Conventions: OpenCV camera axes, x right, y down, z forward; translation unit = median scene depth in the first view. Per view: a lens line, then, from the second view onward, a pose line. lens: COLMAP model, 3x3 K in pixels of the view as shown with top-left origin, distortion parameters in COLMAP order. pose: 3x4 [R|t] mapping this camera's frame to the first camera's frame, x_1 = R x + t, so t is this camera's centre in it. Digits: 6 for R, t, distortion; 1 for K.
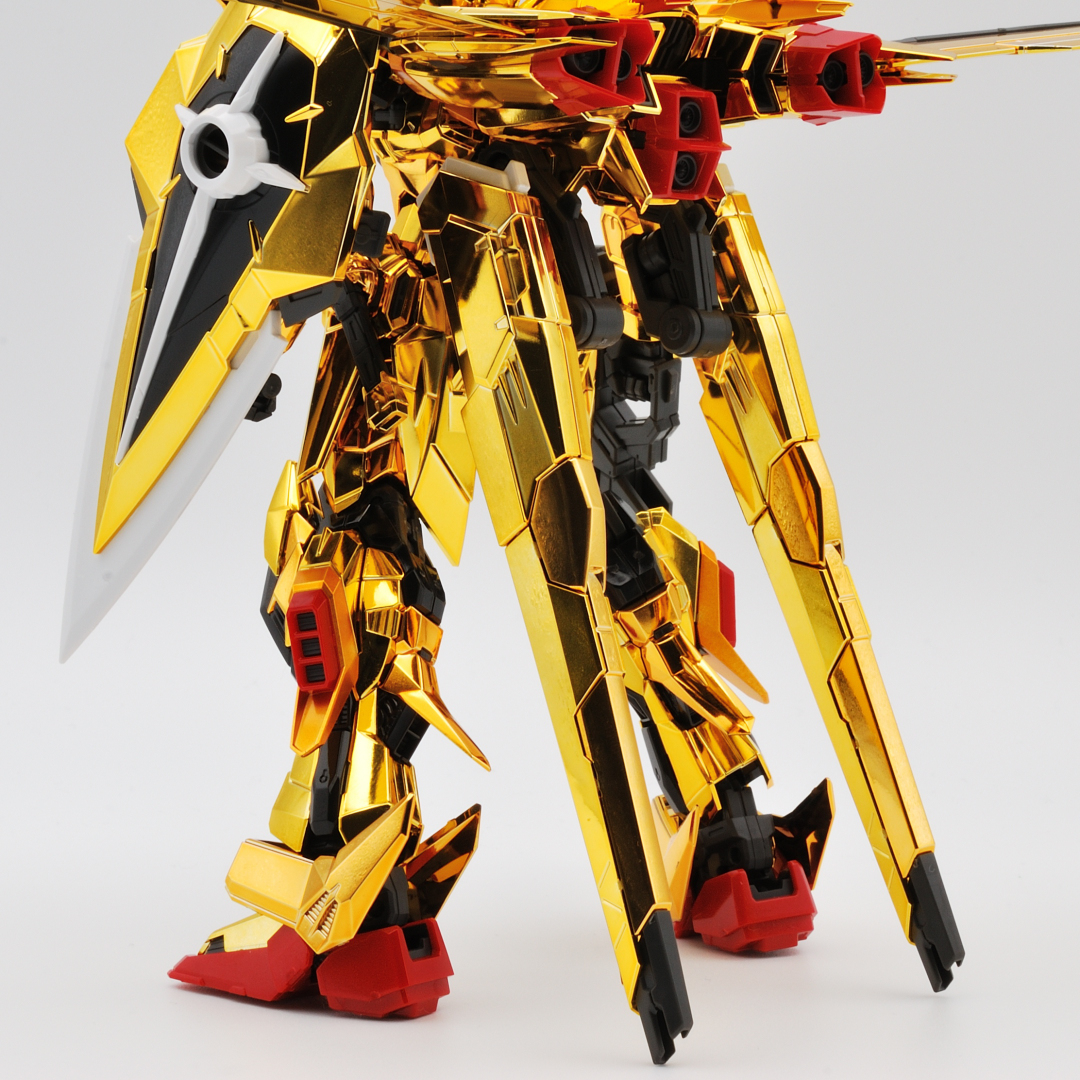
lens RADIAL K [[4029.7, 0, 549.7], [0, 4029.7, 429.5], [0, 0, 1]] dist [0.442321, 0.000000]
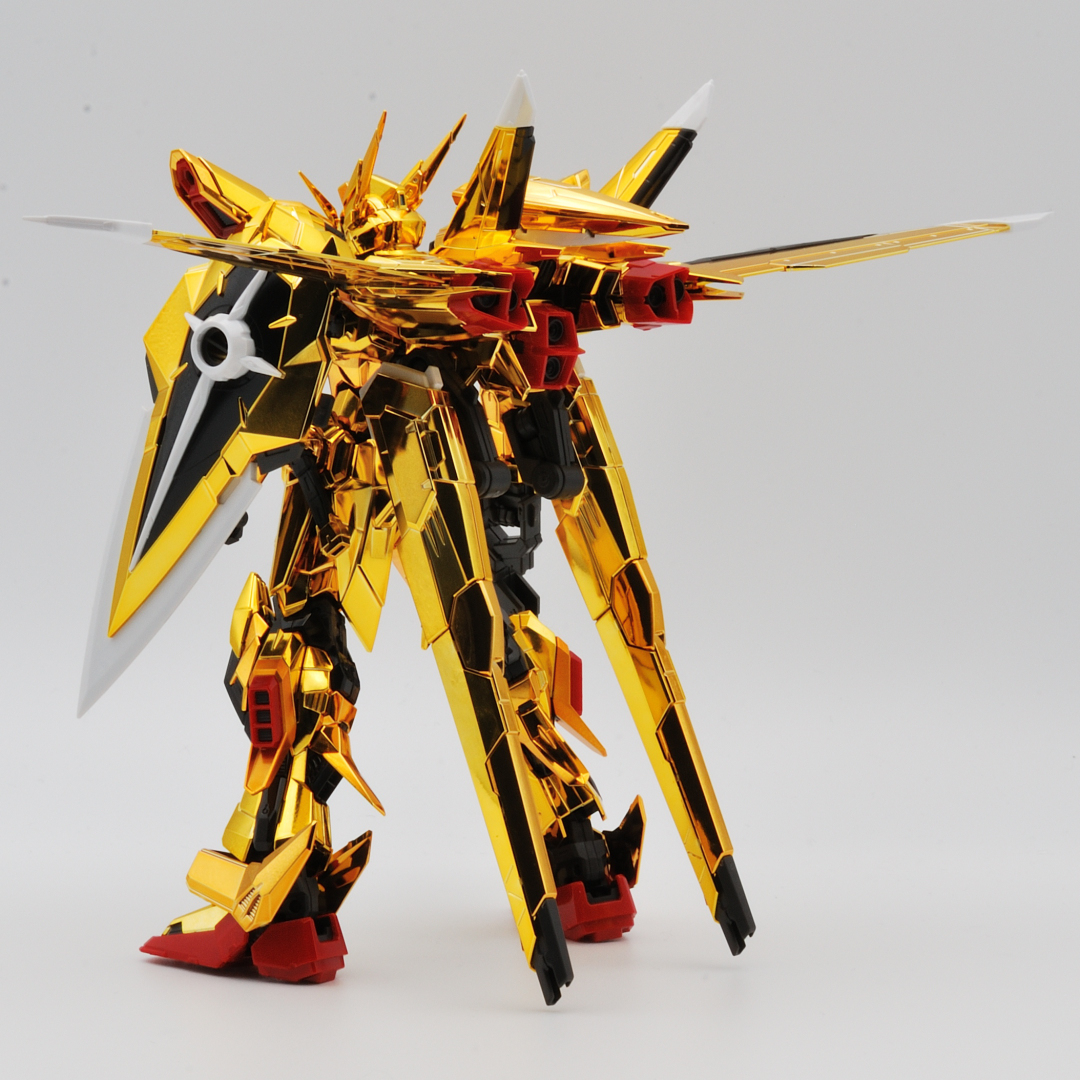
lens RADIAL K [[4029.7, 0, 539.4], [0, 4029.7, 540.8], [0, 0, 1]] dist [0.442321, 0.000000]
pose [[0.998059, -0.016477, 0.060056, -0.053292], [0.015198, 0.999649, 0.021693, -0.034001], [-0.060393, -0.020738, 0.997959, -0.371310]]
